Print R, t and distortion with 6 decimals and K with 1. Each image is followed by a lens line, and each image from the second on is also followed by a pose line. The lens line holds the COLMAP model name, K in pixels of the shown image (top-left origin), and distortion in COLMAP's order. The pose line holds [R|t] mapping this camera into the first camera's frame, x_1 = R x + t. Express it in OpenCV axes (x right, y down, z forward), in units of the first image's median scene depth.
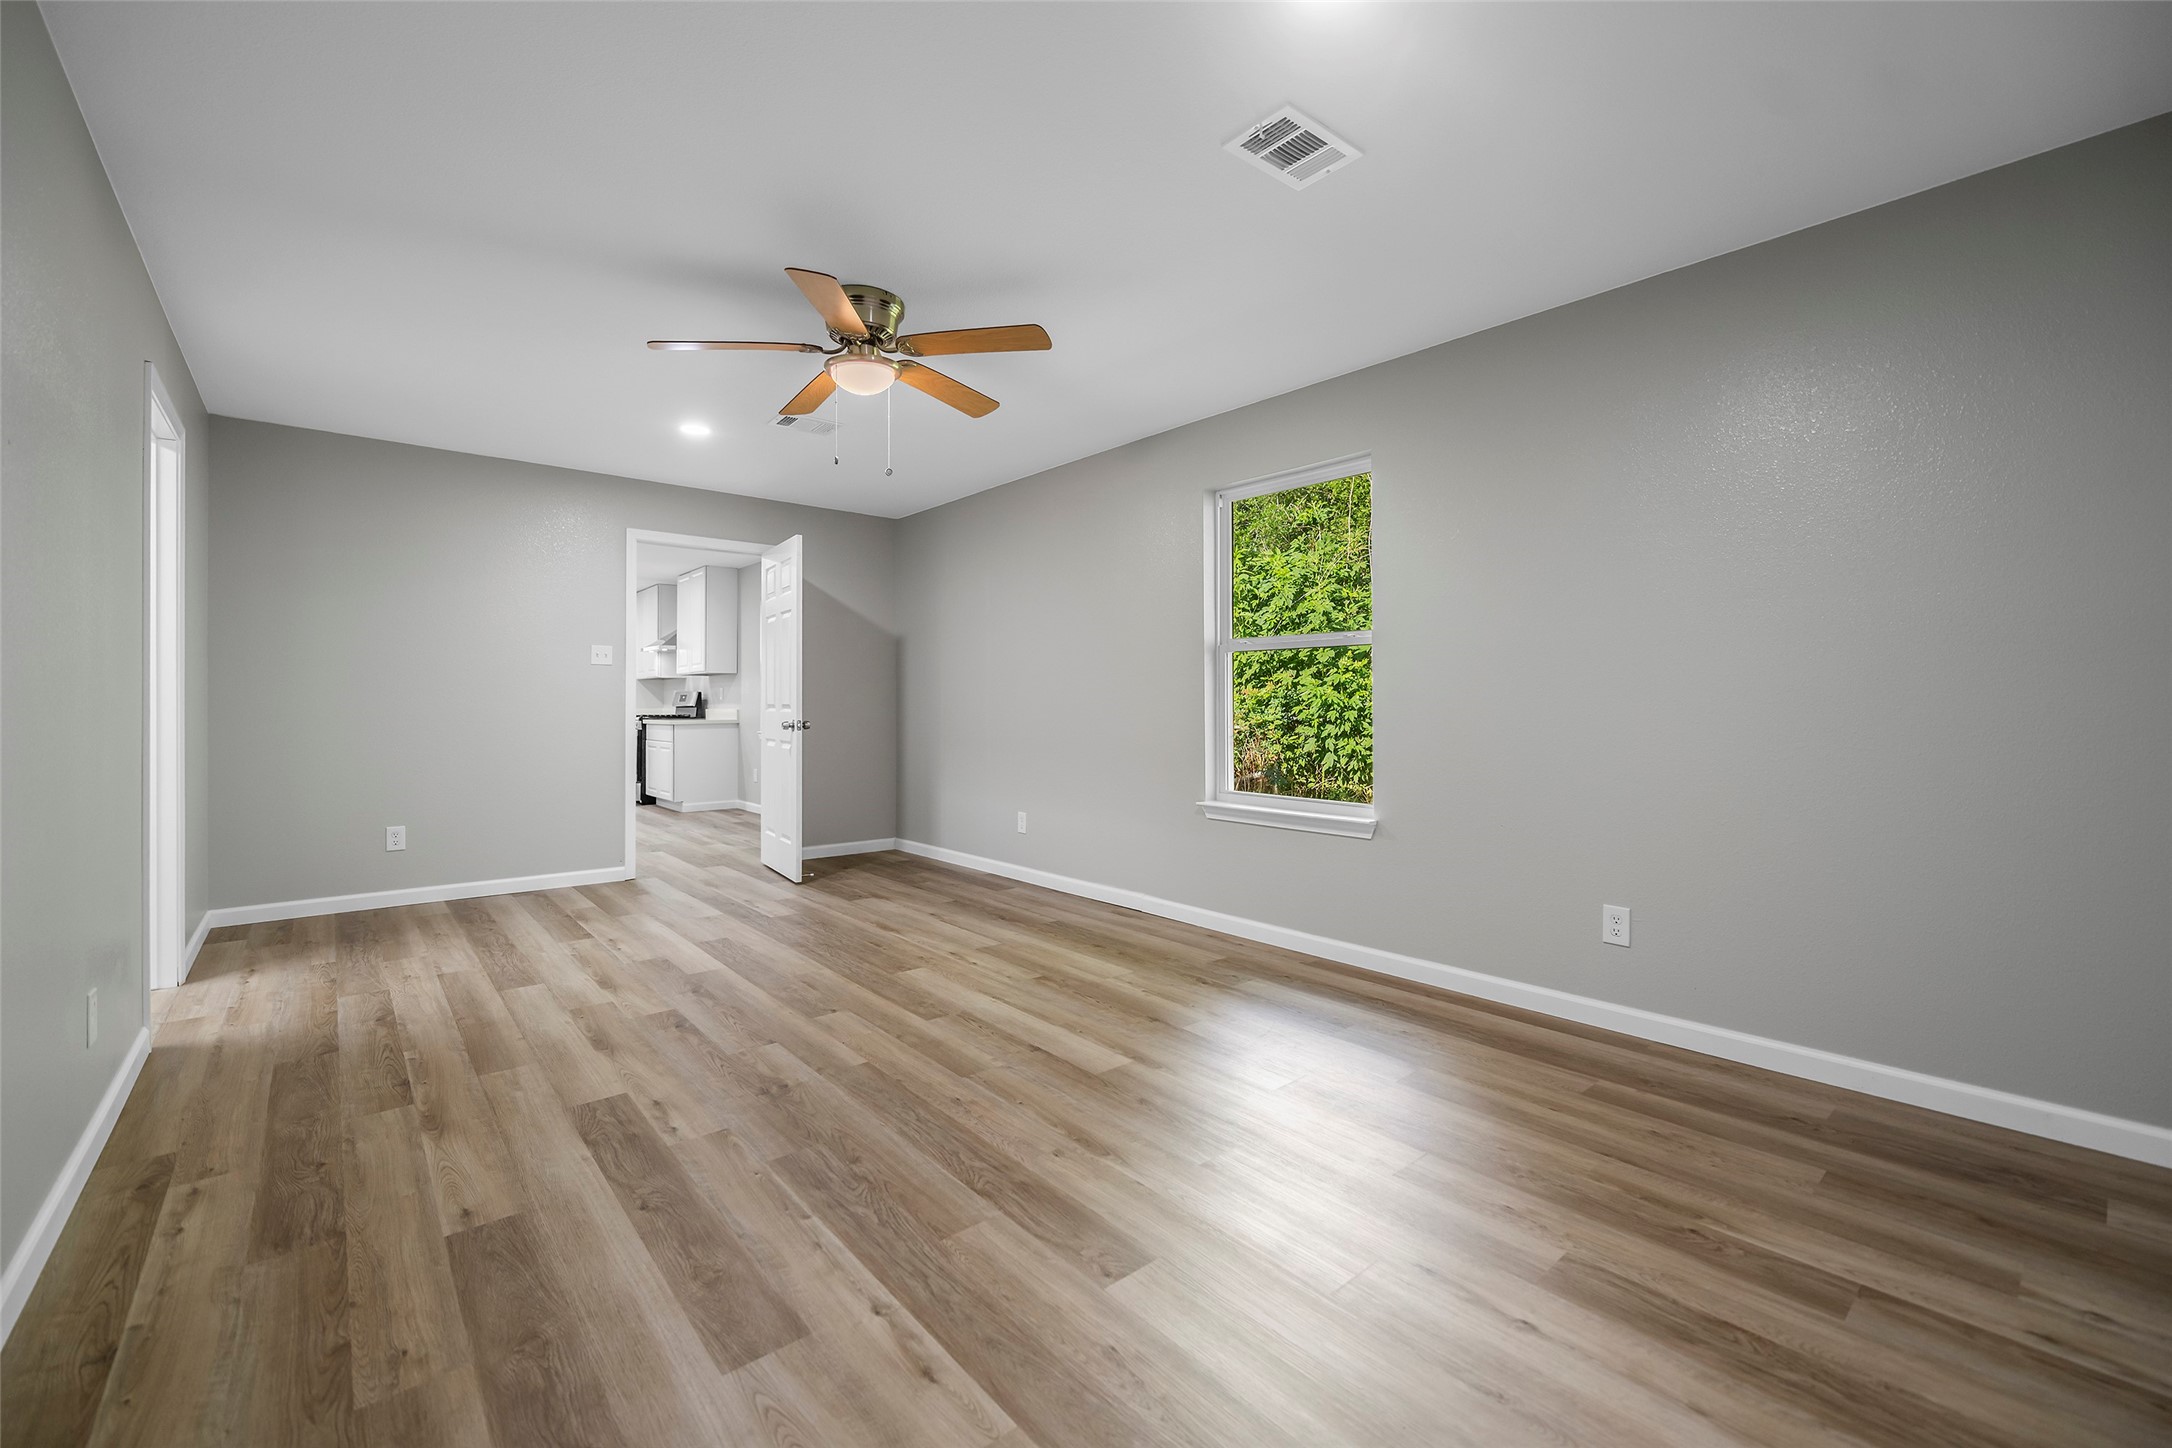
lens RADIAL K [[888.0, 0, 1093.1], [0, 888.0, 688.0], [0, 0, 1]] dist [-0.003246, -0.000546]
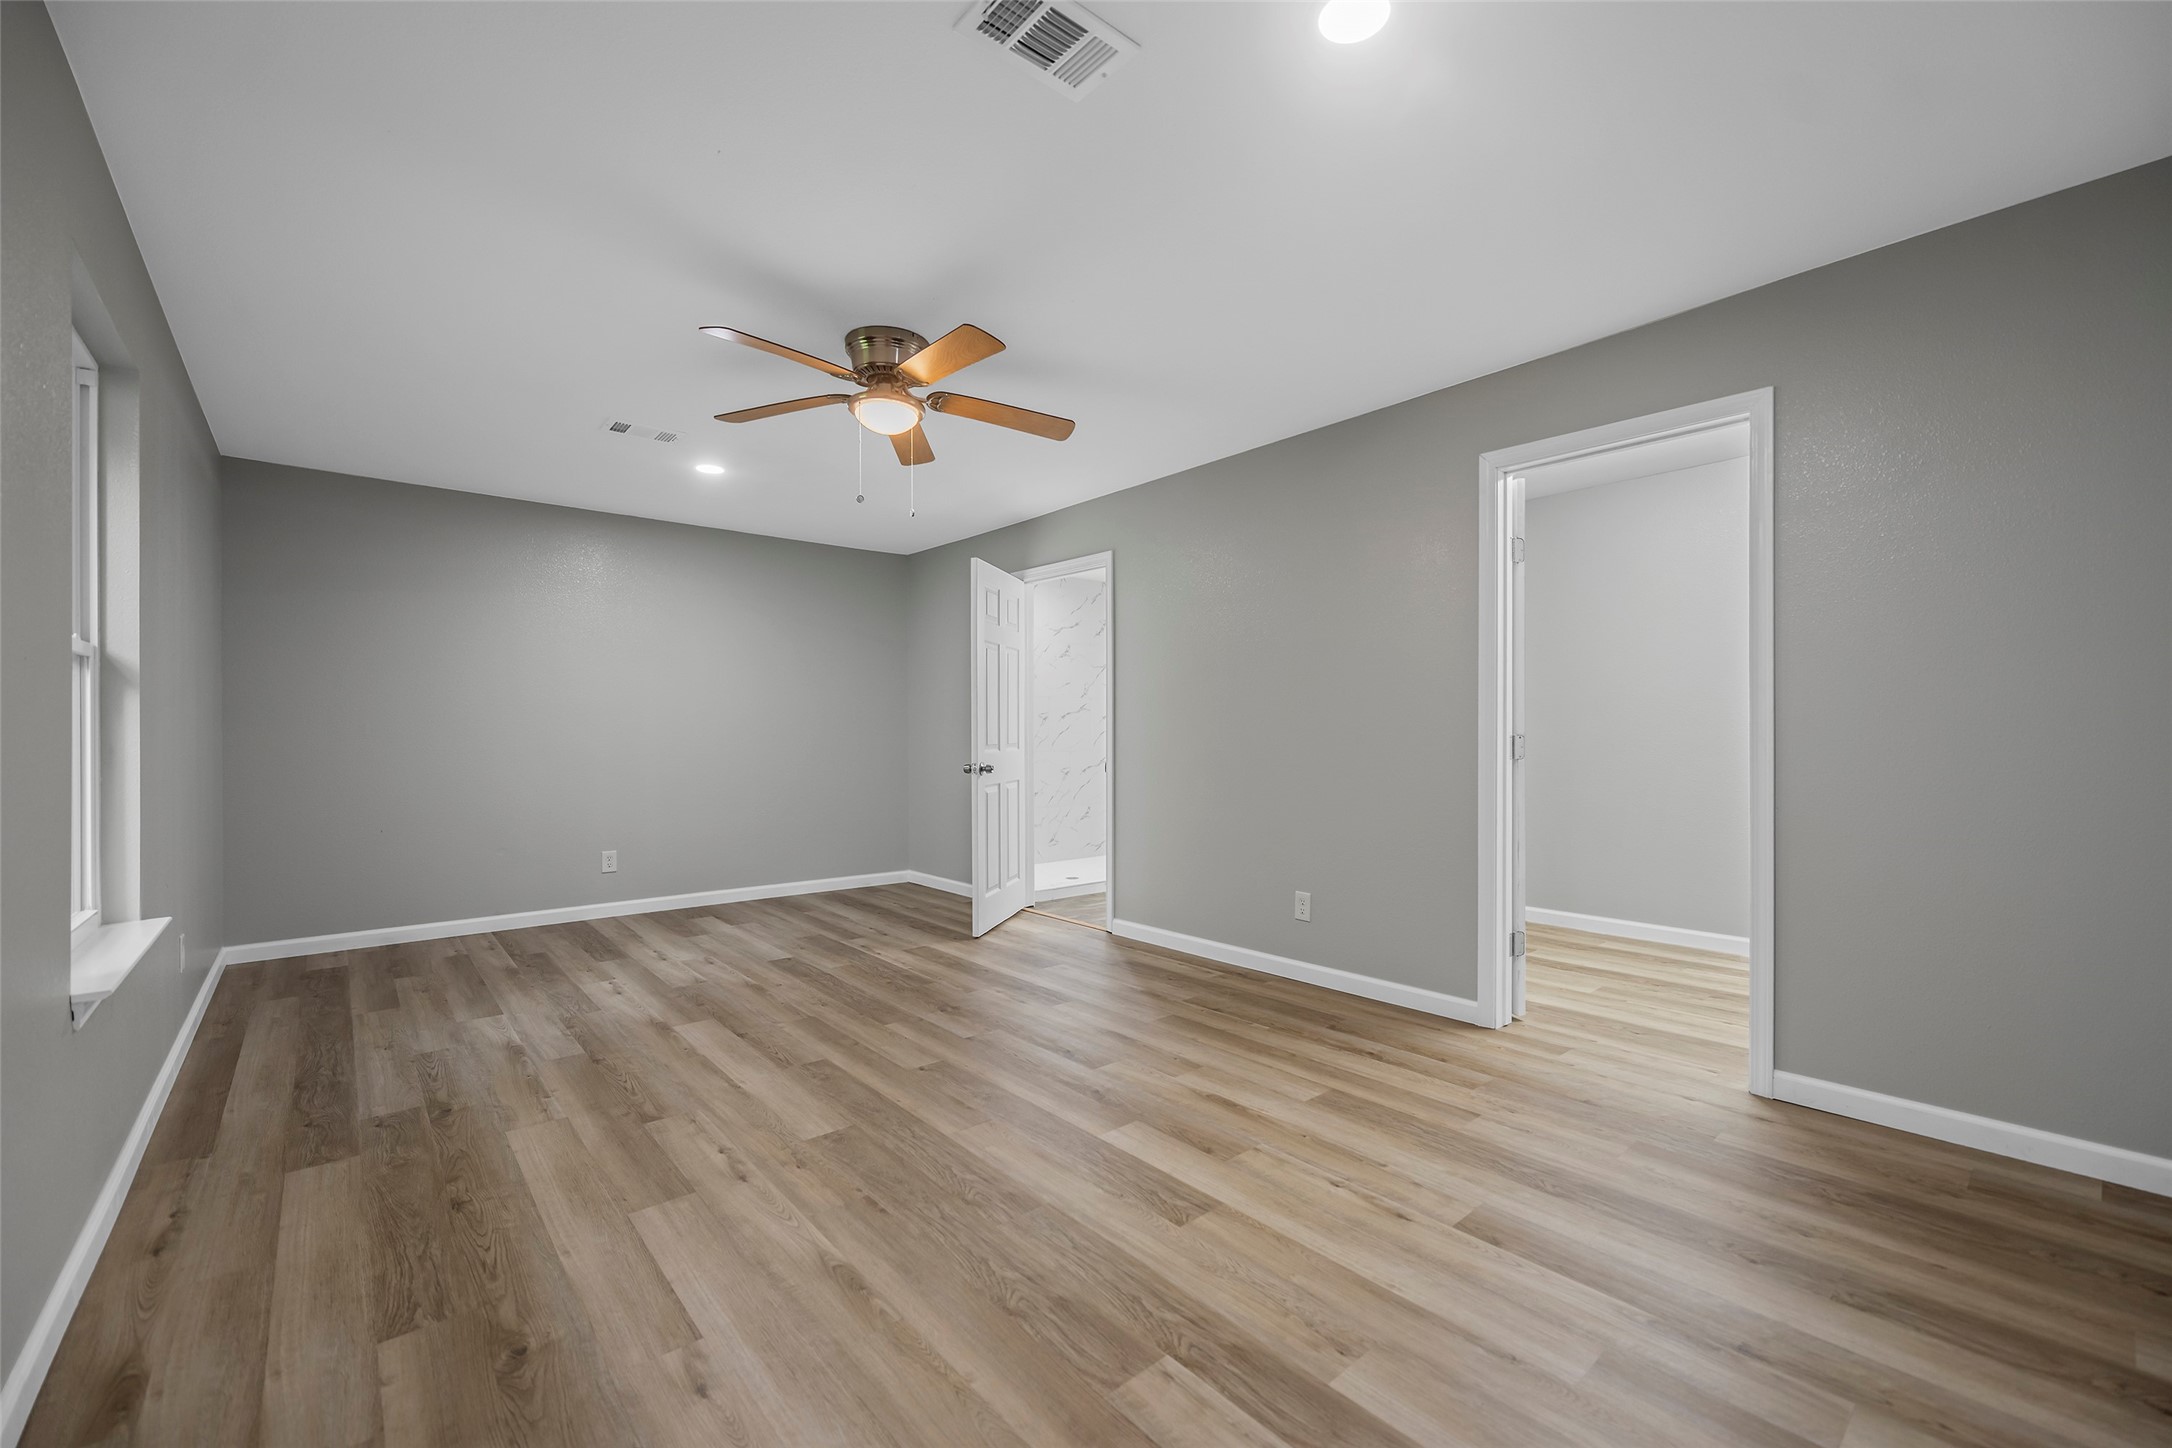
lens RADIAL K [[896.0, 0, 1085.9], [0, 896.0, 742.0], [0, 0, 1]] dist [-0.001416, -0.000123]
pose [[-0.999833, 0.004840, 0.017614, -0.495914], [0.004820, 0.999988, -0.001151, 0.021918], [-0.017620, -0.001066, -0.999844, 1.990490]]
